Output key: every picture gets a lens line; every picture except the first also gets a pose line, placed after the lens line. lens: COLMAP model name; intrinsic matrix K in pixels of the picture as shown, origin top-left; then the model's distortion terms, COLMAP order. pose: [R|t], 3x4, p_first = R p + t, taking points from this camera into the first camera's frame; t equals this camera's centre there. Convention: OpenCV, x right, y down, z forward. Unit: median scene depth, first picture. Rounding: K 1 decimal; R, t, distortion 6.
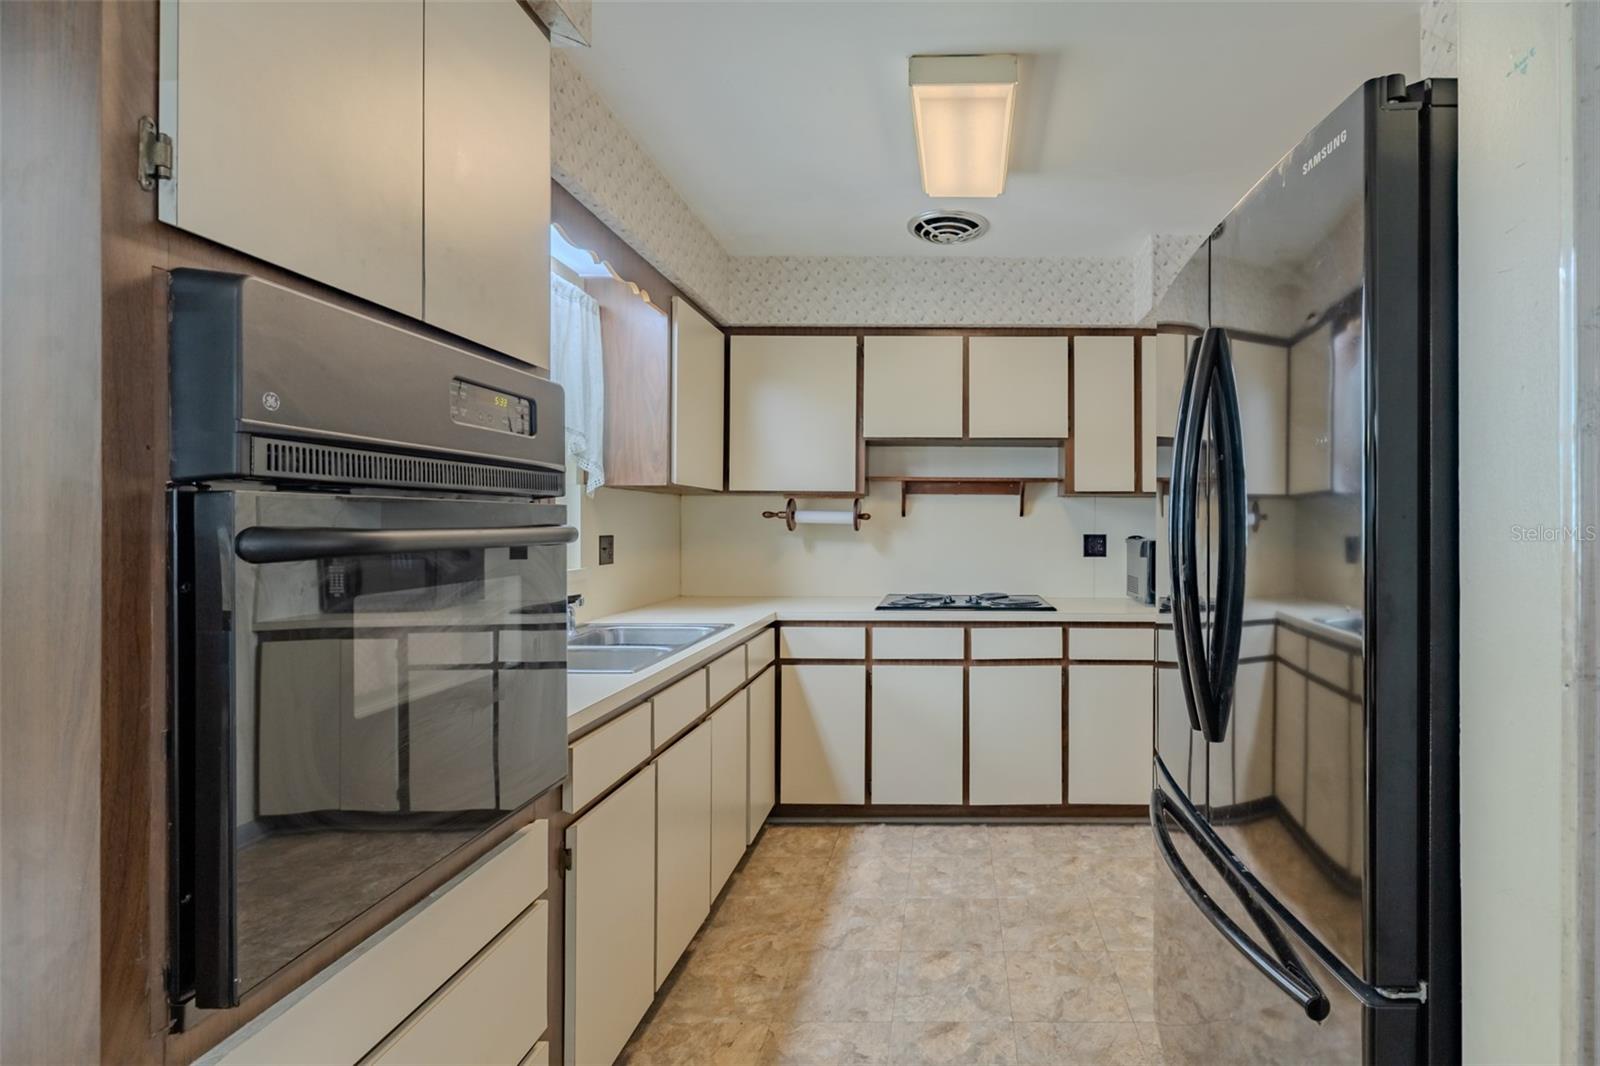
lens RADIAL K [[831.0, 0, 830.0], [0, 831.0, 513.3], [0, 0, 1]] dist [0.000636, -0.000012]
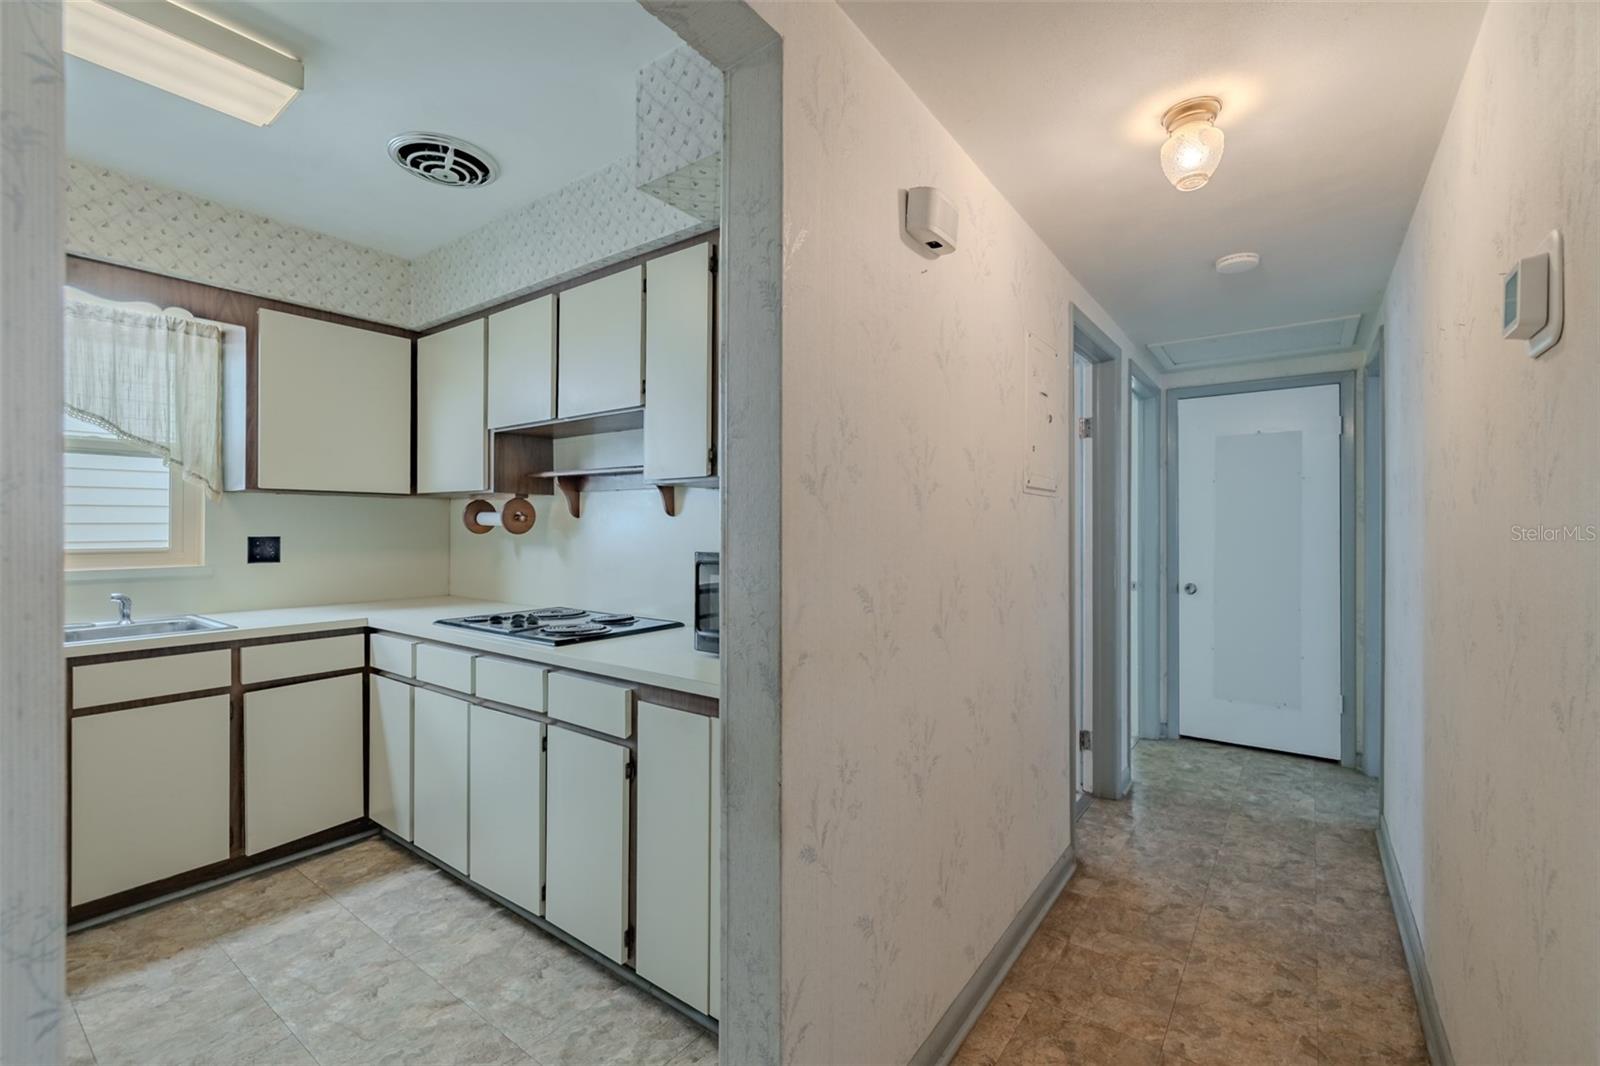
lens RADIAL K [[680.2, 0, 830.8], [0, 680.2, 525.7], [0, 0, 1]] dist [-0.000271, 0.000014]
pose [[0.809741, -0.002226, -0.586784, 0.811701], [0.001433, 0.999997, -0.001817, 0.014614], [0.586786, 0.000631, 0.809742, 0.661548]]
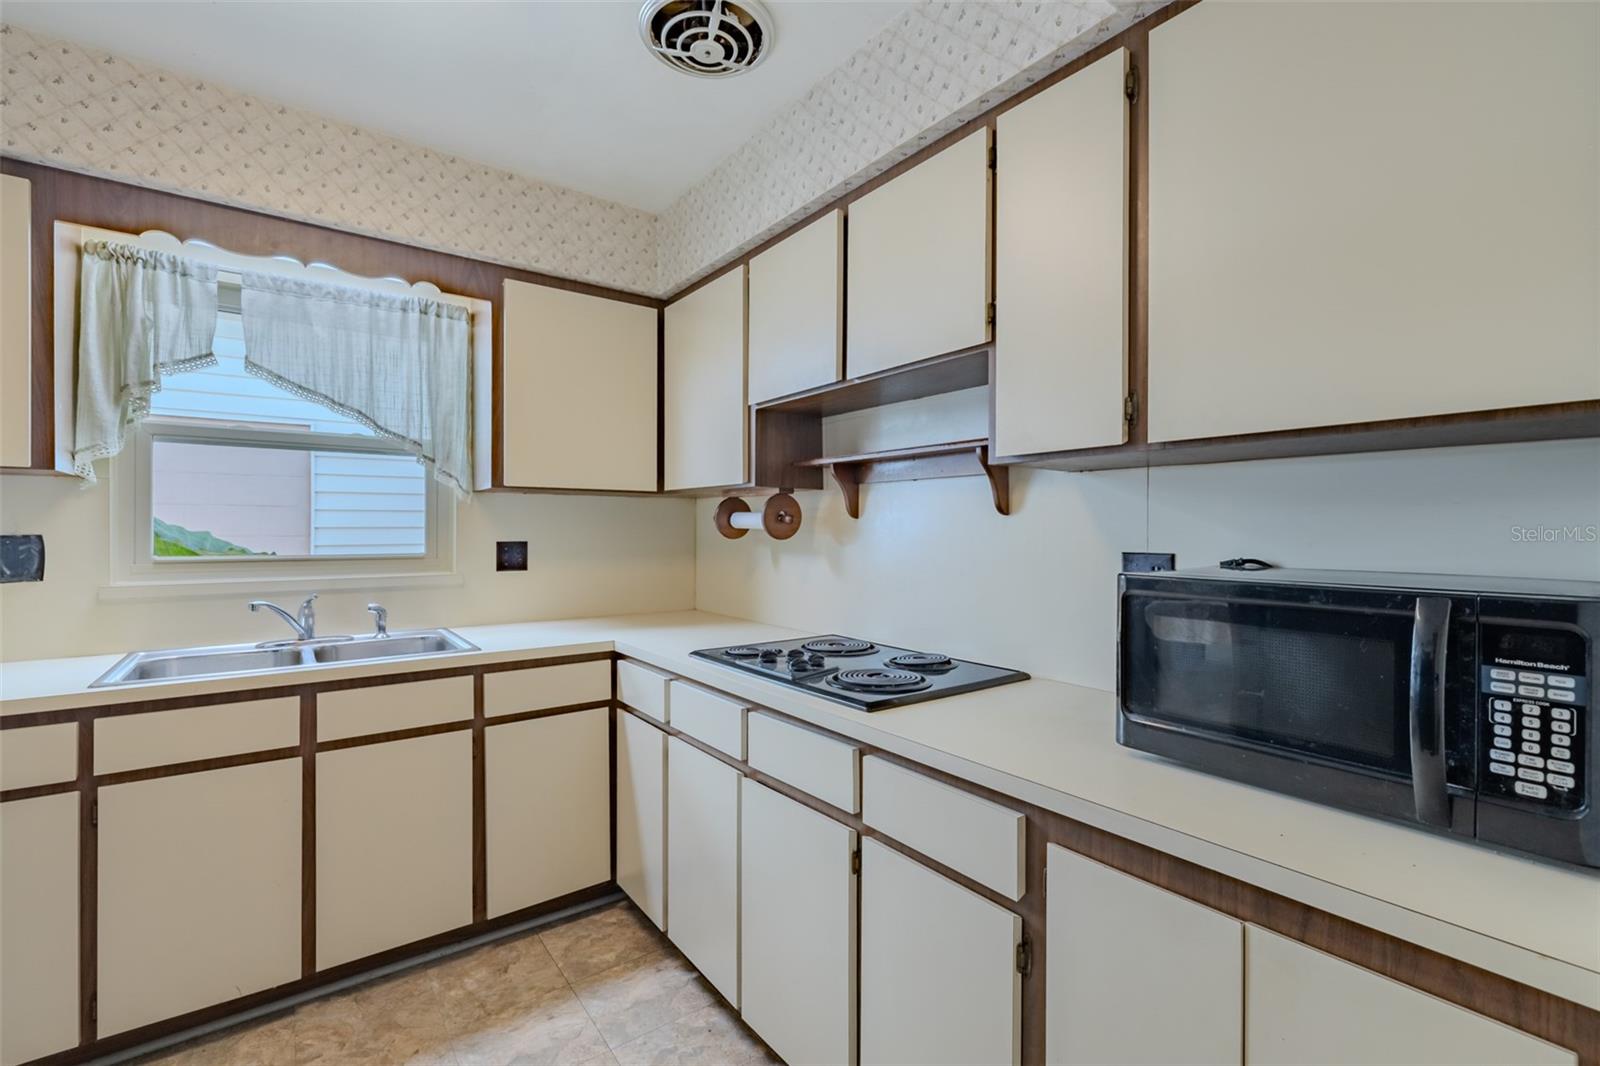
lens RADIAL K [[680.2, 0, 839.7], [0, 680.2, 529.5], [0, 0, 1]] dist [-0.000271, 0.000014]
pose [[0.625004, -0.002202, -0.780618, 0.565360], [0.002453, 0.999997, -0.000856, 0.013908], [0.780618, -0.001380, 0.625007, 0.743884]]
